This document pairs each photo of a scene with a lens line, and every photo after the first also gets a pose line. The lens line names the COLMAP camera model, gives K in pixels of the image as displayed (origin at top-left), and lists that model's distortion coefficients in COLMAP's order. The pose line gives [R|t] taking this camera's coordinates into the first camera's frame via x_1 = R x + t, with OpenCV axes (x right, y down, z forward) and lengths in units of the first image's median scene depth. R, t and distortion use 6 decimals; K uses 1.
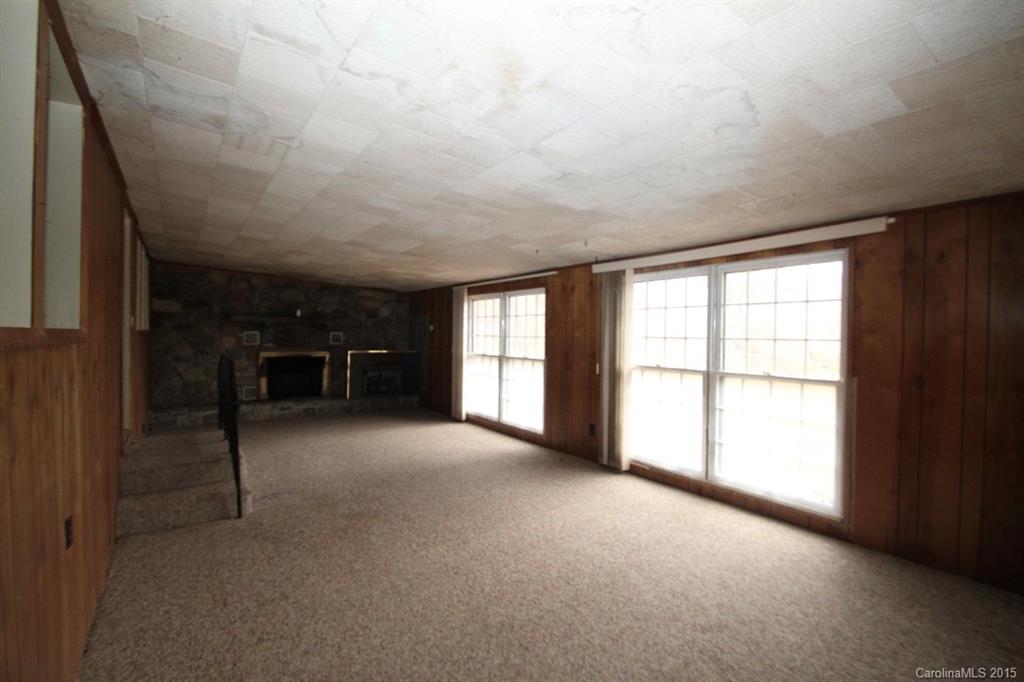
lens RADIAL K [[478.7, 0, 526.3], [0, 478.7, 335.5], [0, 0, 1]] dist [-0.006437, -0.001534]
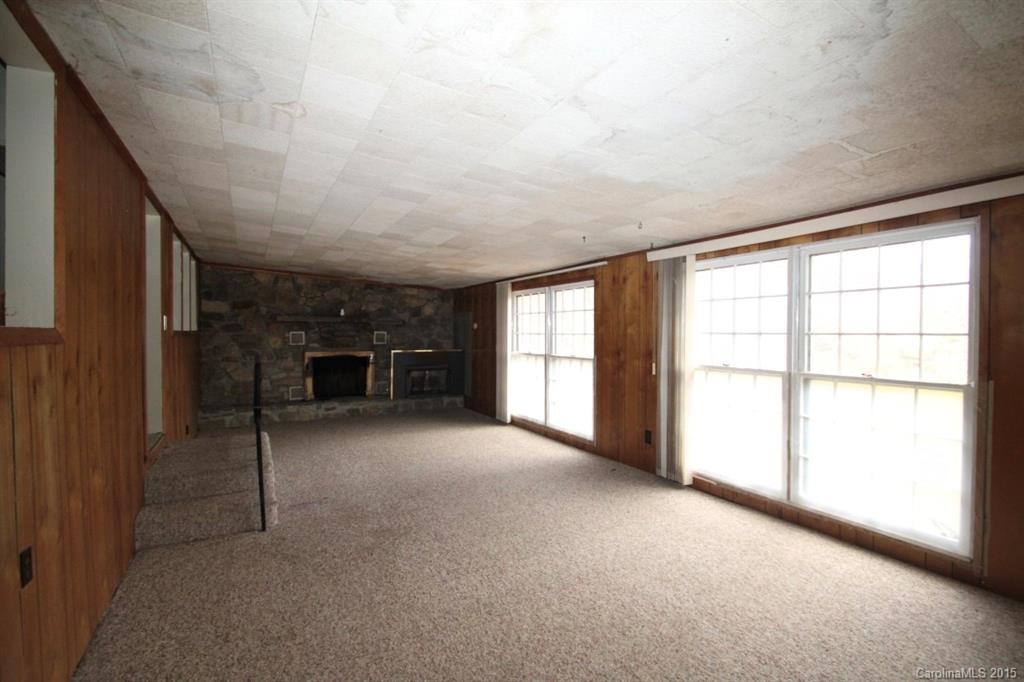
lens RADIAL K [[478.7, 0, 525.3], [0, 478.7, 337.1], [0, 0, 1]] dist [-0.006437, -0.001534]
pose [[0.994289, -0.008356, -0.106390, 0.008735], [0.009047, 0.999941, 0.006011, 0.003439], [0.106333, -0.006939, 0.994306, 0.129459]]
